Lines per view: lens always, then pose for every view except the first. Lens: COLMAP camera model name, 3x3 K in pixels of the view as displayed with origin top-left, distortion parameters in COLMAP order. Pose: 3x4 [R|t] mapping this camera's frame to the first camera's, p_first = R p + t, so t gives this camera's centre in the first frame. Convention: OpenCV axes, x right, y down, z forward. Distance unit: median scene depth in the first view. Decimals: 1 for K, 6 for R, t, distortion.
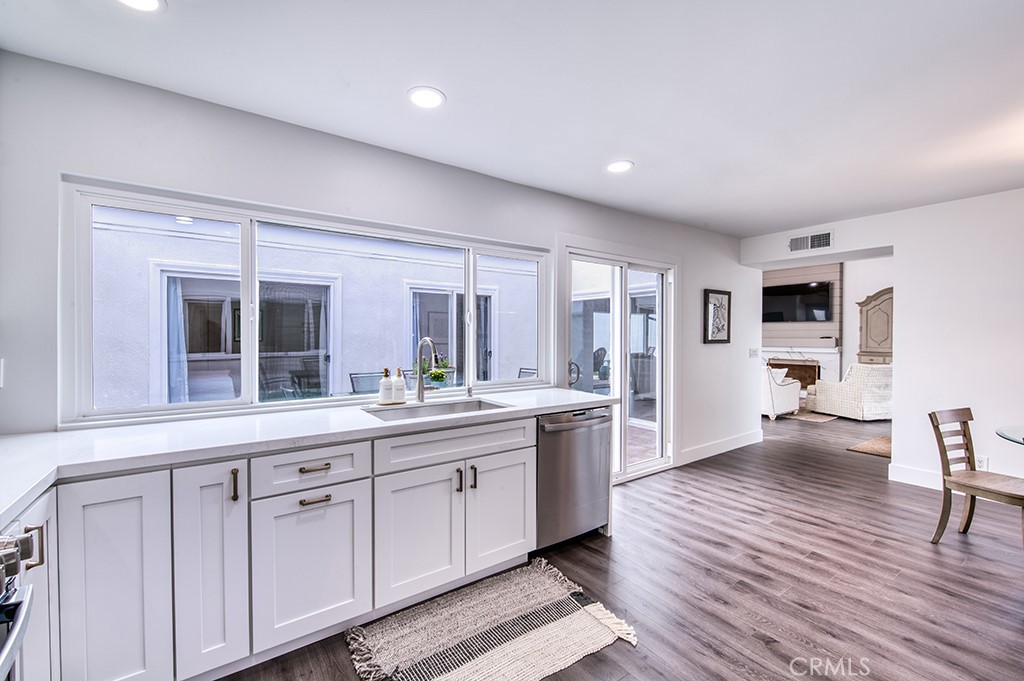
lens RADIAL K [[414.3, 0, 488.2], [0, 414.3, 338.0], [0, 0, 1]] dist [-0.001750, 0.000107]
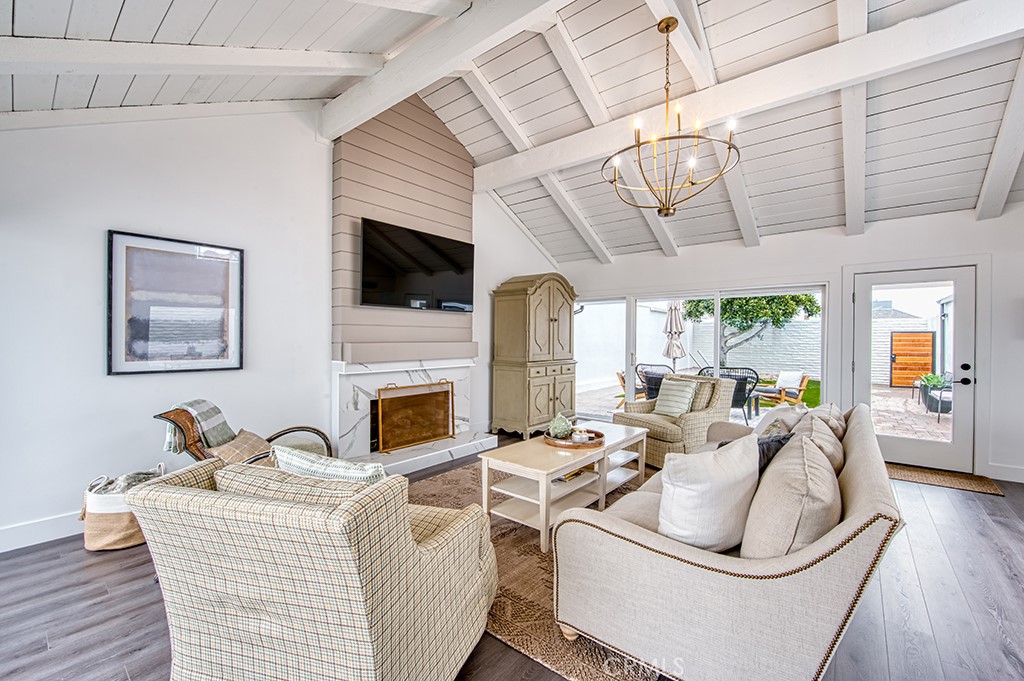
lens RADIAL K [[414.3, 0, 514.0], [0, 414.3, 340.4], [0, 0, 1]] dist [-0.001750, 0.000107]
pose [[-0.277923, -0.010266, 0.960549, 0.269326], [0.000364, 0.999942, 0.010793, -0.008363], [-0.960603, 0.003350, -0.277903, 1.216661]]
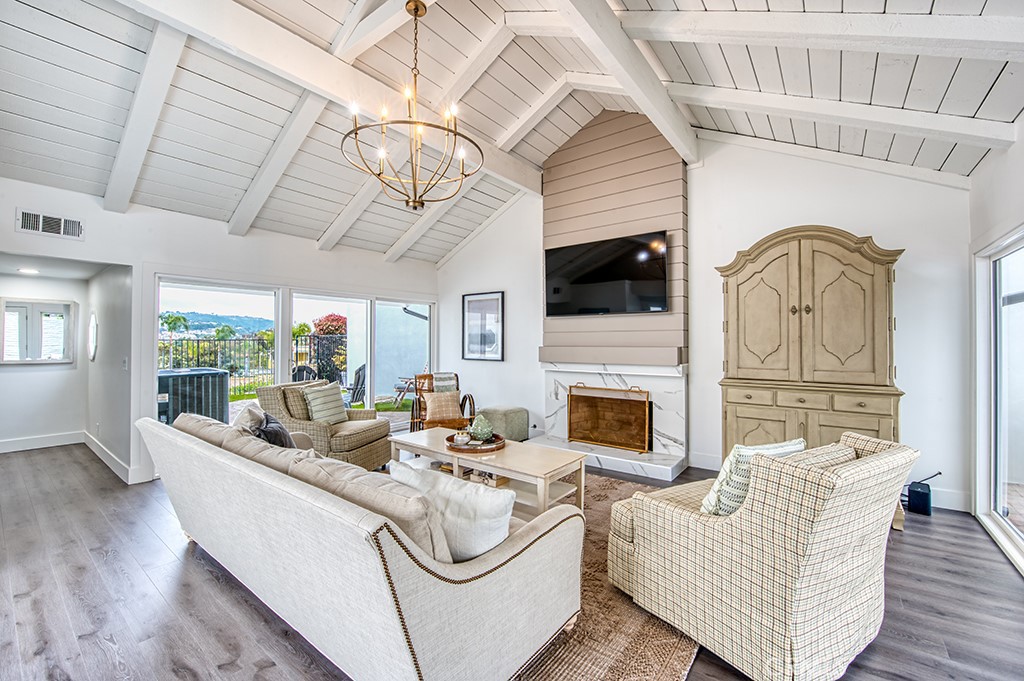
lens RADIAL K [[414.3, 0, 501.3], [0, 414.3, 338.6], [0, 0, 1]] dist [-0.001750, 0.000107]
pose [[0.952970, -0.001253, 0.303062, 0.540720], [0.005128, 0.999915, -0.011990, -0.004953], [-0.303021, 0.012980, 0.952895, 0.655652]]
